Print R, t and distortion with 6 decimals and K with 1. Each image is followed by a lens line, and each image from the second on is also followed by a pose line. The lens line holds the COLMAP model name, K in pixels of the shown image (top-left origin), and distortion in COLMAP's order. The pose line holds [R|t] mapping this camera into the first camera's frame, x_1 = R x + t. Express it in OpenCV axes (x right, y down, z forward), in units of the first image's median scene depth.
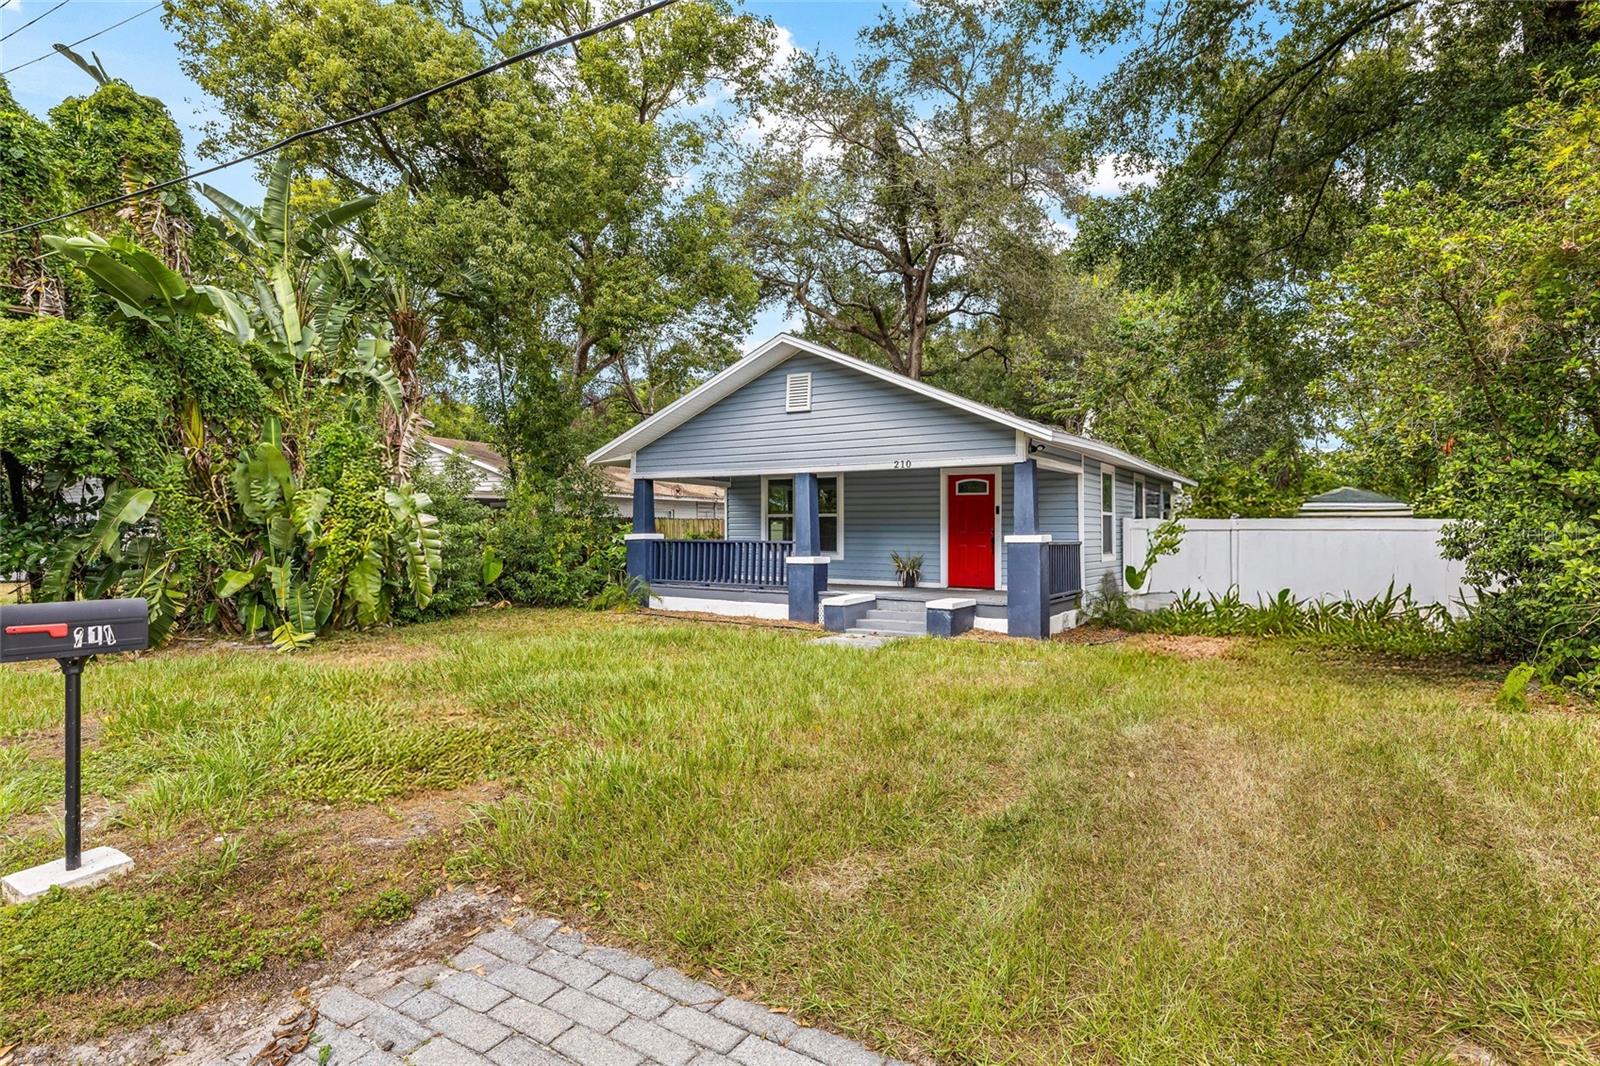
lens RADIAL K [[845.7, 0, 798.5], [0, 845.7, 518.4], [0, 0, 1]] dist [-0.004835, -0.000094]
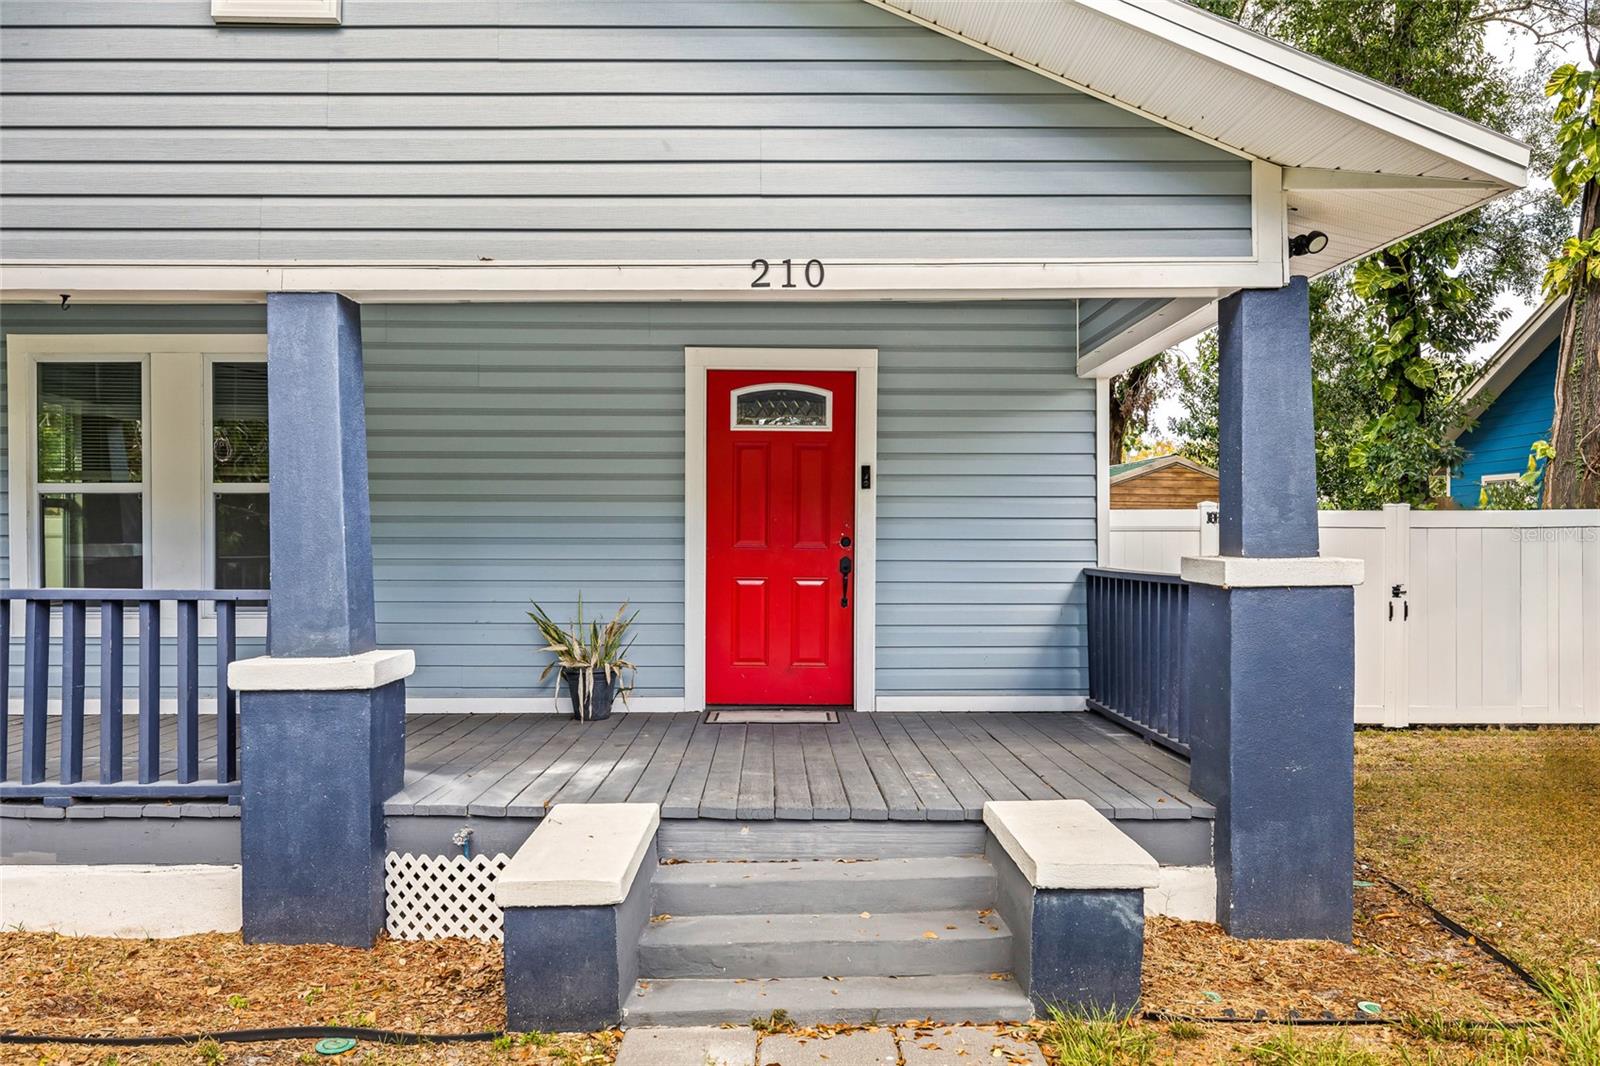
lens RADIAL K [[1258.8, 0, 795.5], [0, 1258.8, 545.2], [0, 0, 1]] dist [0.014792, -0.009128]
pose [[0.836096, -0.008689, 0.548514, -0.066529], [-0.005185, 0.999705, 0.023740, 0.005653], [-0.548559, -0.022693, 0.835804, 0.588818]]
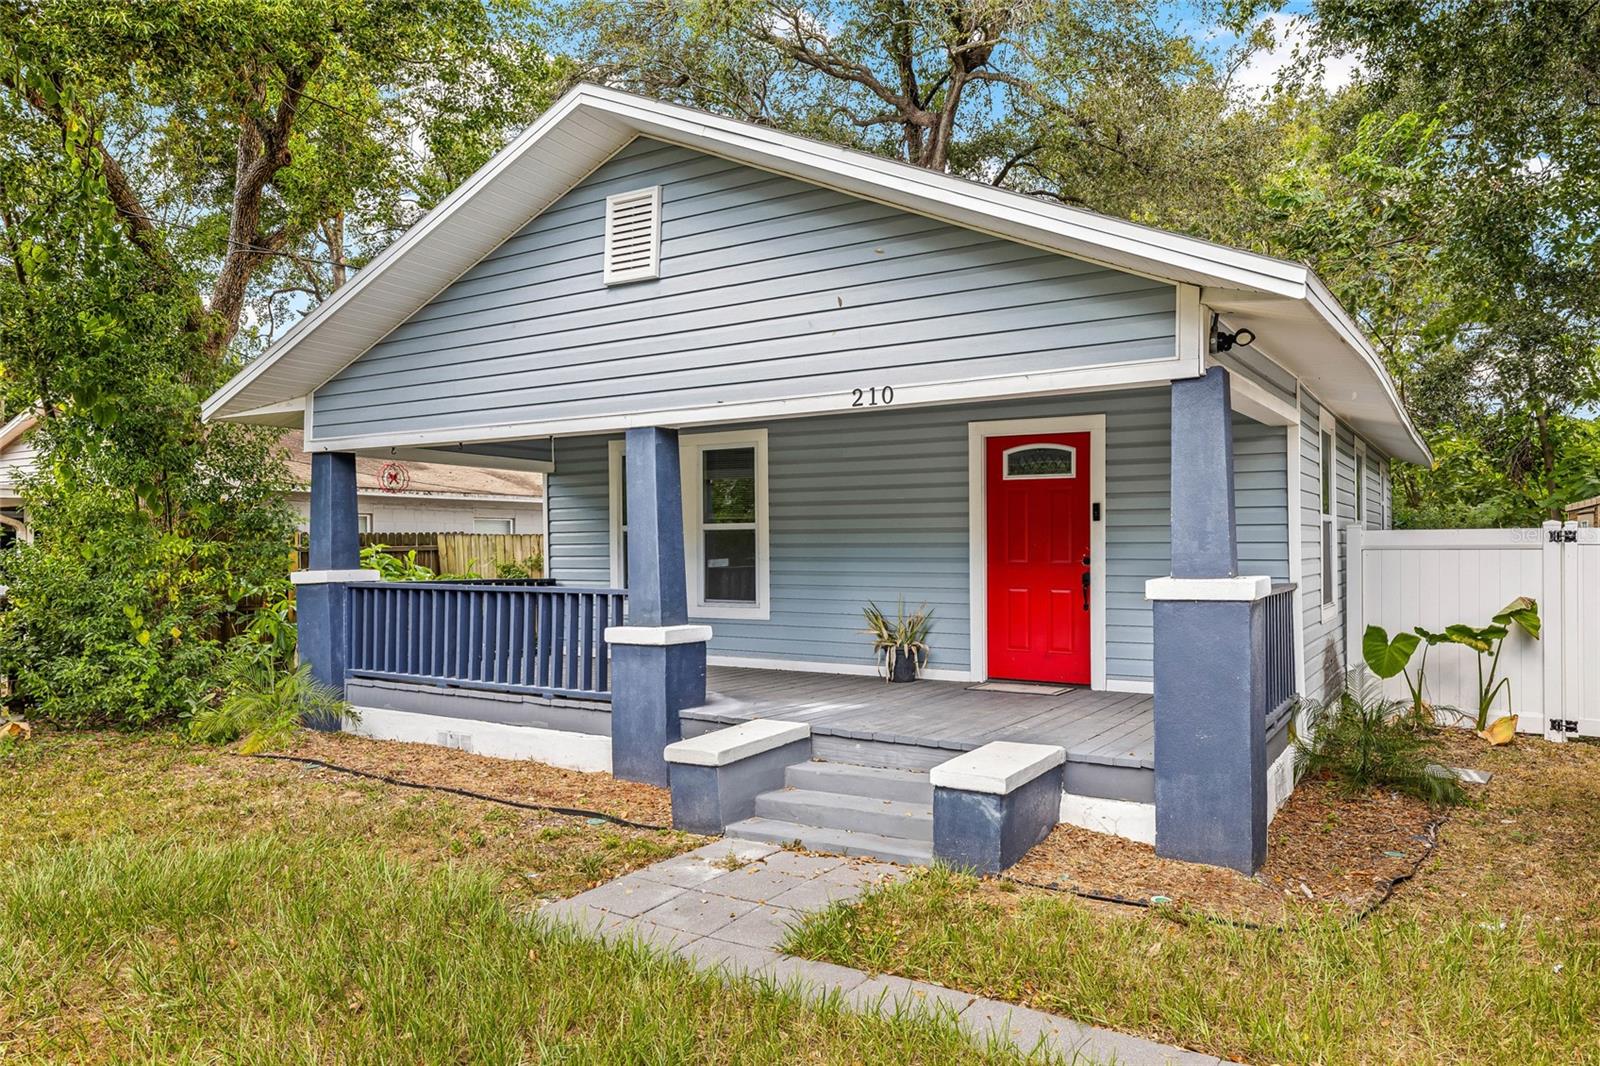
lens RADIAL K [[1094.2, 0, 792.9], [0, 1094.2, 548.5], [0, 0, 1]] dist [0.026866, 0.000828]
pose [[0.999936, -0.009252, 0.006490, 0.070225], [0.009135, 0.999800, 0.017769, -0.002292], [-0.006653, -0.017709, 0.999821, 0.418145]]
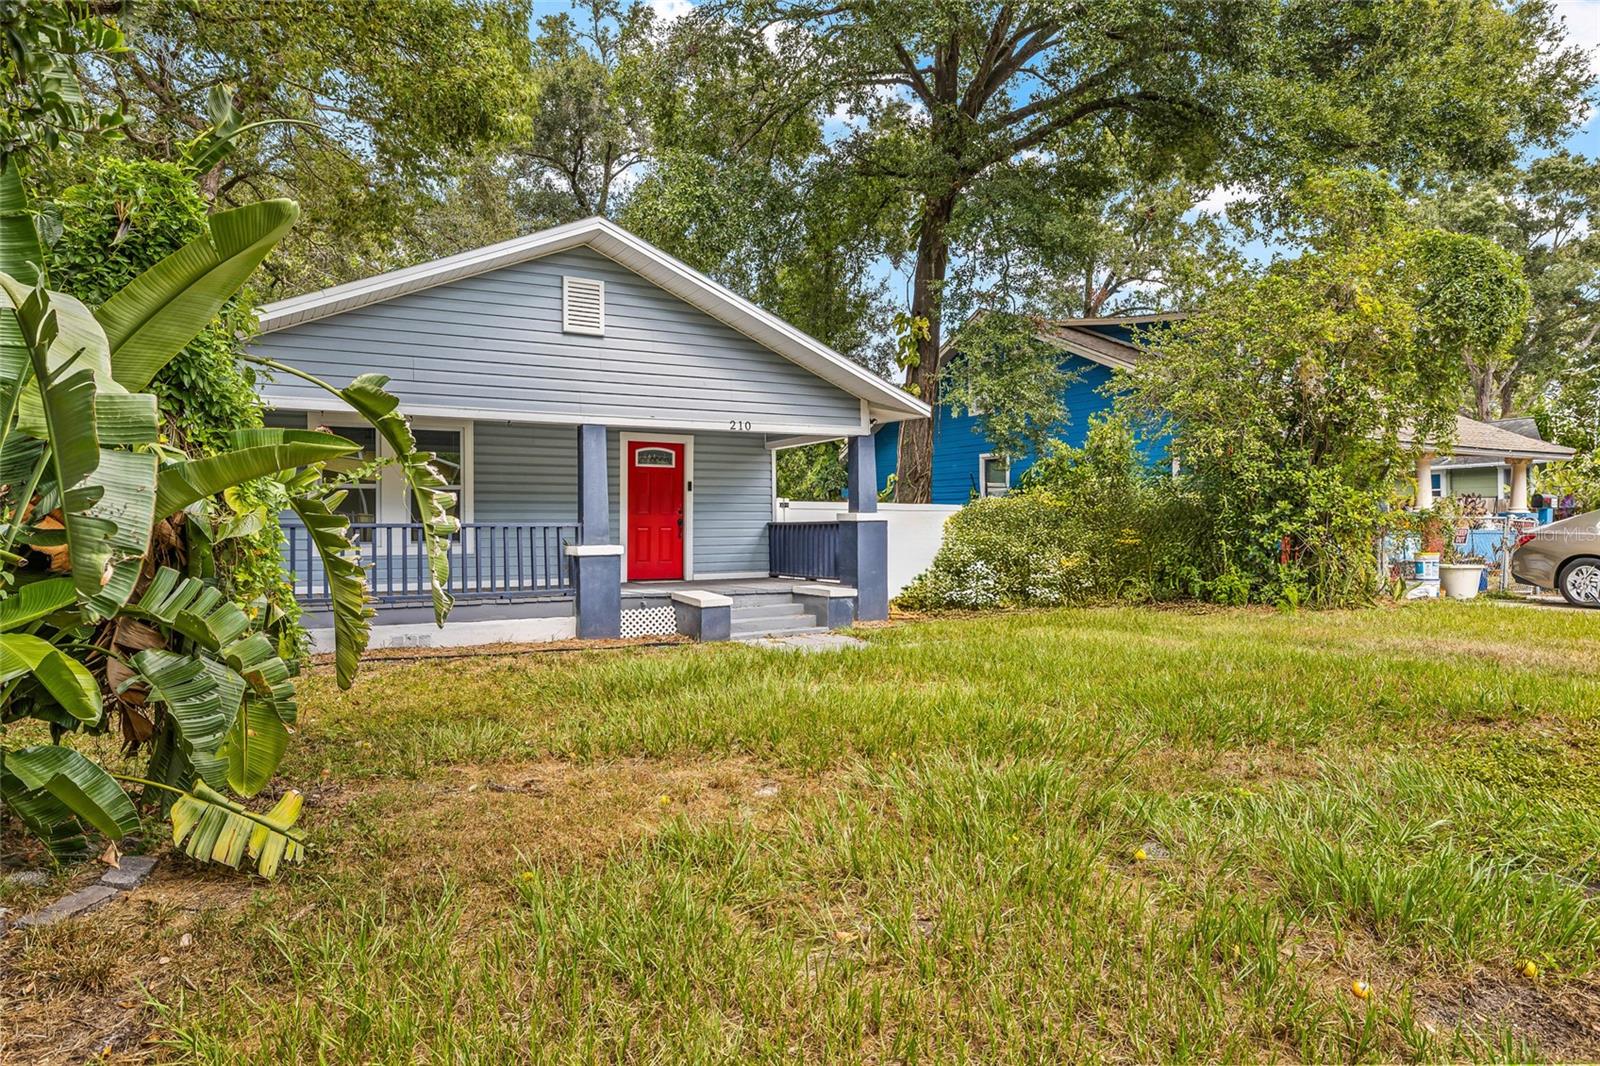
lens RADIAL K [[939.5, 0, 794.2], [0, 939.5, 531.9], [0, 0, 1]] dist [-0.003109, -0.000038]
pose [[0.484701, -0.013478, 0.874576, -0.542928], [-0.010418, 0.999721, 0.021180, 0.015020], [-0.874618, -0.019378, 0.484426, 0.444528]]
